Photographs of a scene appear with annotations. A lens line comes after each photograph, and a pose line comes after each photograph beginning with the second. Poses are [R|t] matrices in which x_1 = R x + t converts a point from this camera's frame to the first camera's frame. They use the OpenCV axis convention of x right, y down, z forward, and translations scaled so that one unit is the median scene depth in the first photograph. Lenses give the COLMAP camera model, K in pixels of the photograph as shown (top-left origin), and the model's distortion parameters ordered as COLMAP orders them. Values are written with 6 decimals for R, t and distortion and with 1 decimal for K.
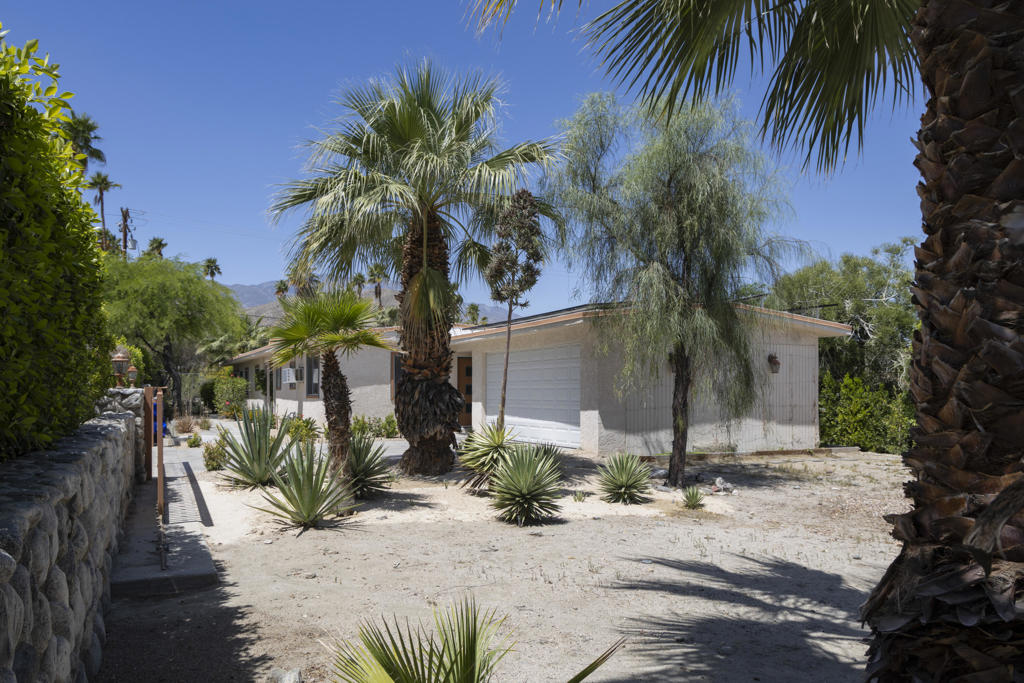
lens RADIAL K [[727.9, 0, 479.0], [0, 727.9, 383.1], [0, 0, 1]] dist [-0.006271, -0.002166]
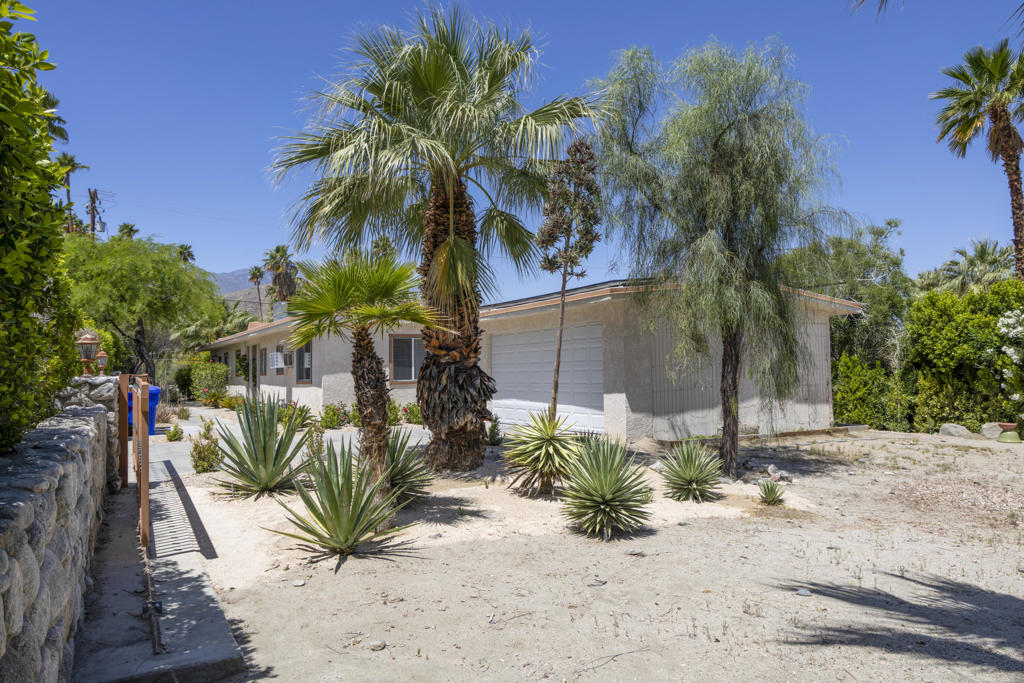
lens RADIAL K [[683.4, 0, 511.3], [0, 683.4, 345.1], [0, 0, 1]] dist [0.000749, 0.001273]
pose [[0.995235, -0.008846, 0.097101, -0.086536], [0.011750, 0.999499, -0.029374, -0.000546], [-0.096793, 0.030375, 0.994841, 0.172372]]
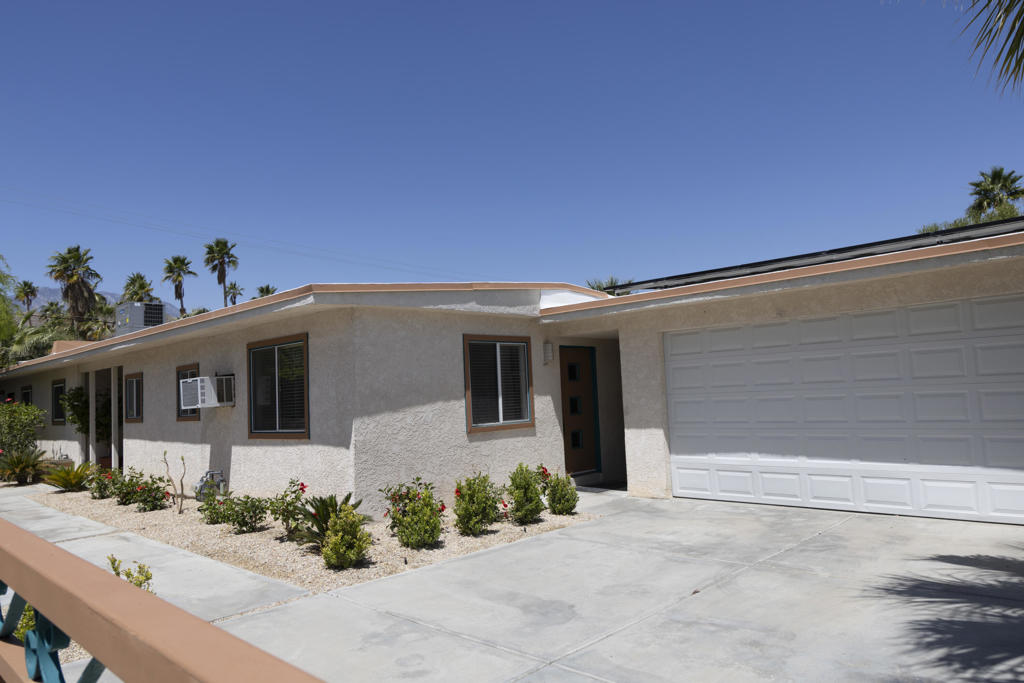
lens RADIAL K [[683.4, 0, 511.3], [0, 683.4, 345.1], [0, 0, 1]] dist [0.000749, 0.001273]
pose [[0.929219, -0.007623, 0.369450, -0.457569], [0.036508, 0.996790, -0.071254, -0.003157], [-0.367721, 0.079698, 0.926515, 0.984921]]
